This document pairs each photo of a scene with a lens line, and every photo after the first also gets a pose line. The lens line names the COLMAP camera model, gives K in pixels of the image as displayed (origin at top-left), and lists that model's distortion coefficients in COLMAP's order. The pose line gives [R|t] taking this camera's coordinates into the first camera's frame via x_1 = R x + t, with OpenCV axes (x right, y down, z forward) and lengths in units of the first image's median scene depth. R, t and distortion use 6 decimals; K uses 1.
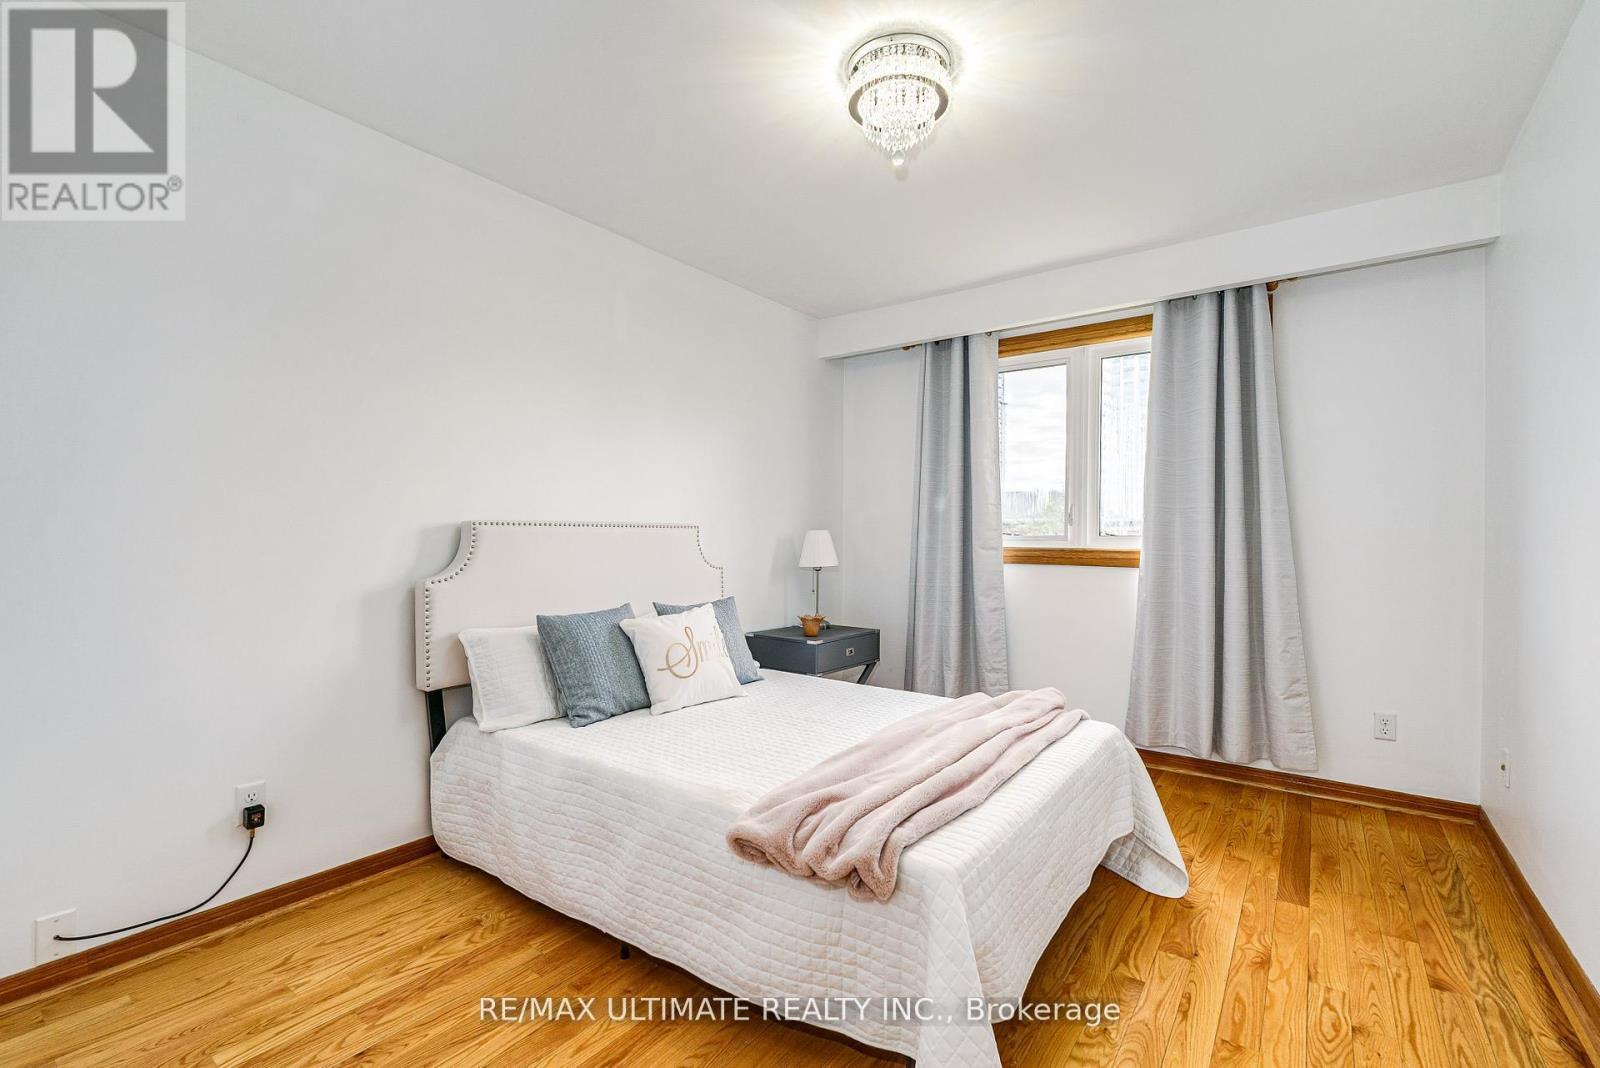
lens RADIAL K [[724.7, 0, 800.0], [0, 724.7, 534.0], [0, 0, 1]] dist [-0.000471, -0.000302]
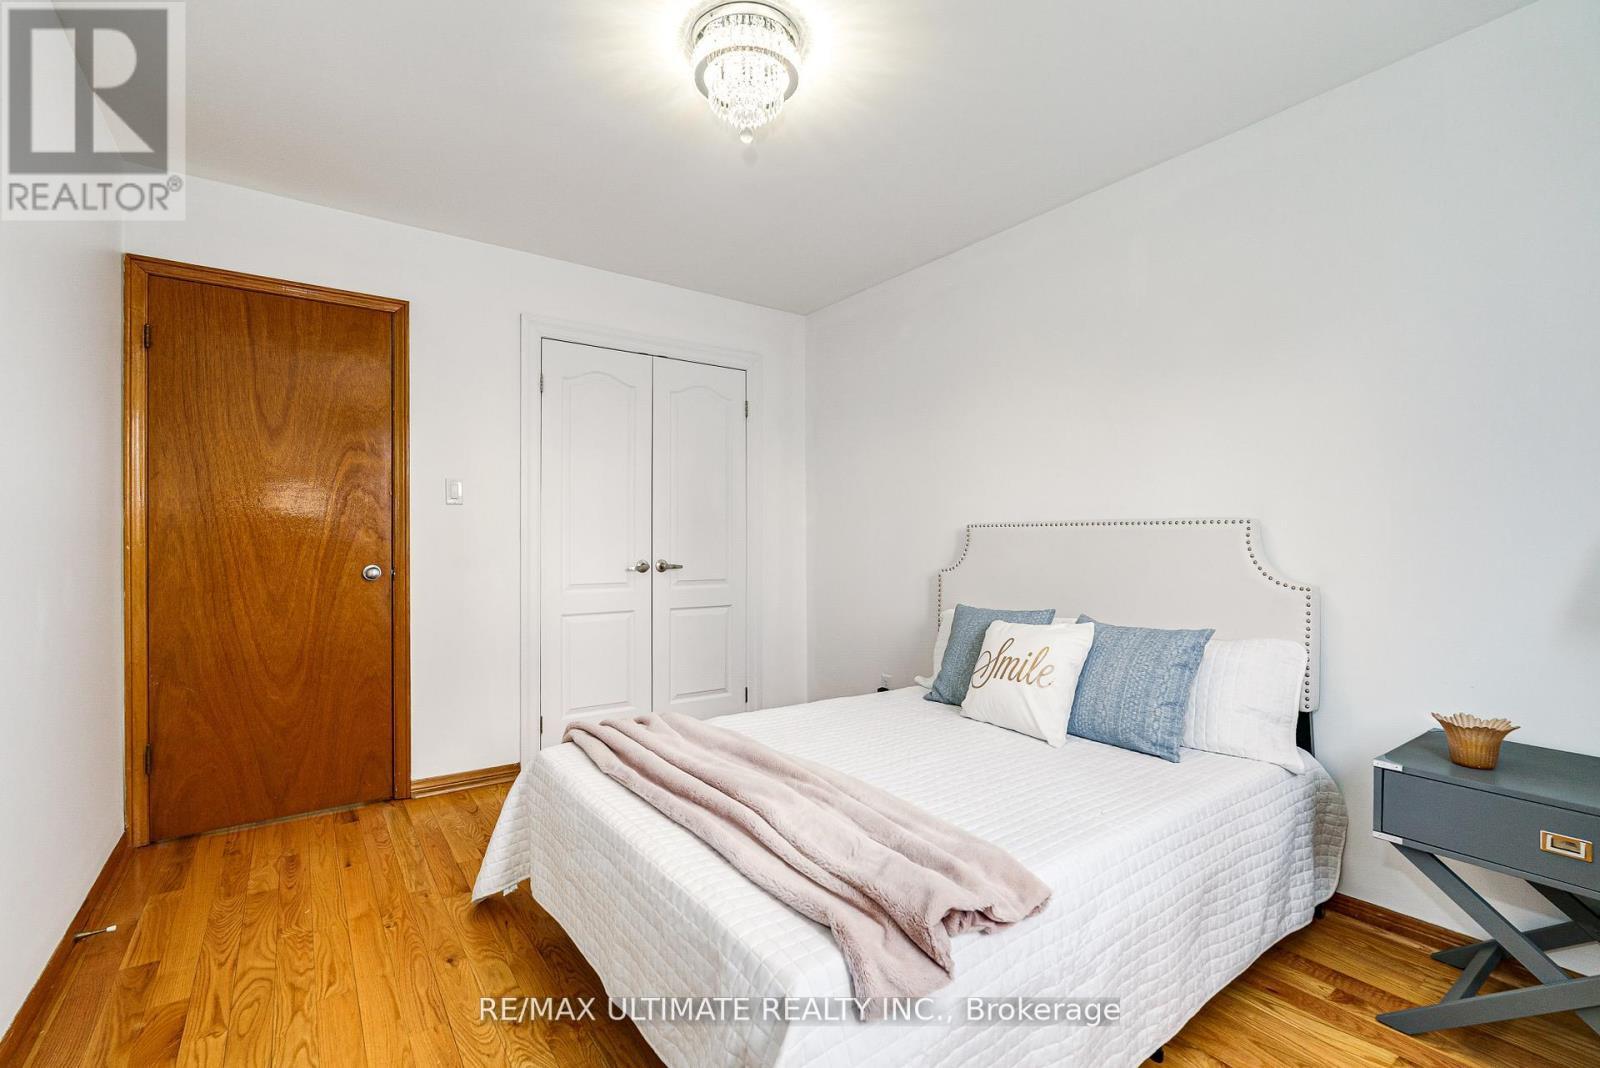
lens RADIAL K [[724.7, 0, 800.0], [0, 724.7, 534.0], [0, 0, 1]] dist [-0.000471, -0.000302]
pose [[-0.340155, -0.007021, -0.940343, 0.825502], [0.005326, 0.999942, -0.009392, 0.008434], [0.940354, -0.008203, -0.340098, 1.143635]]
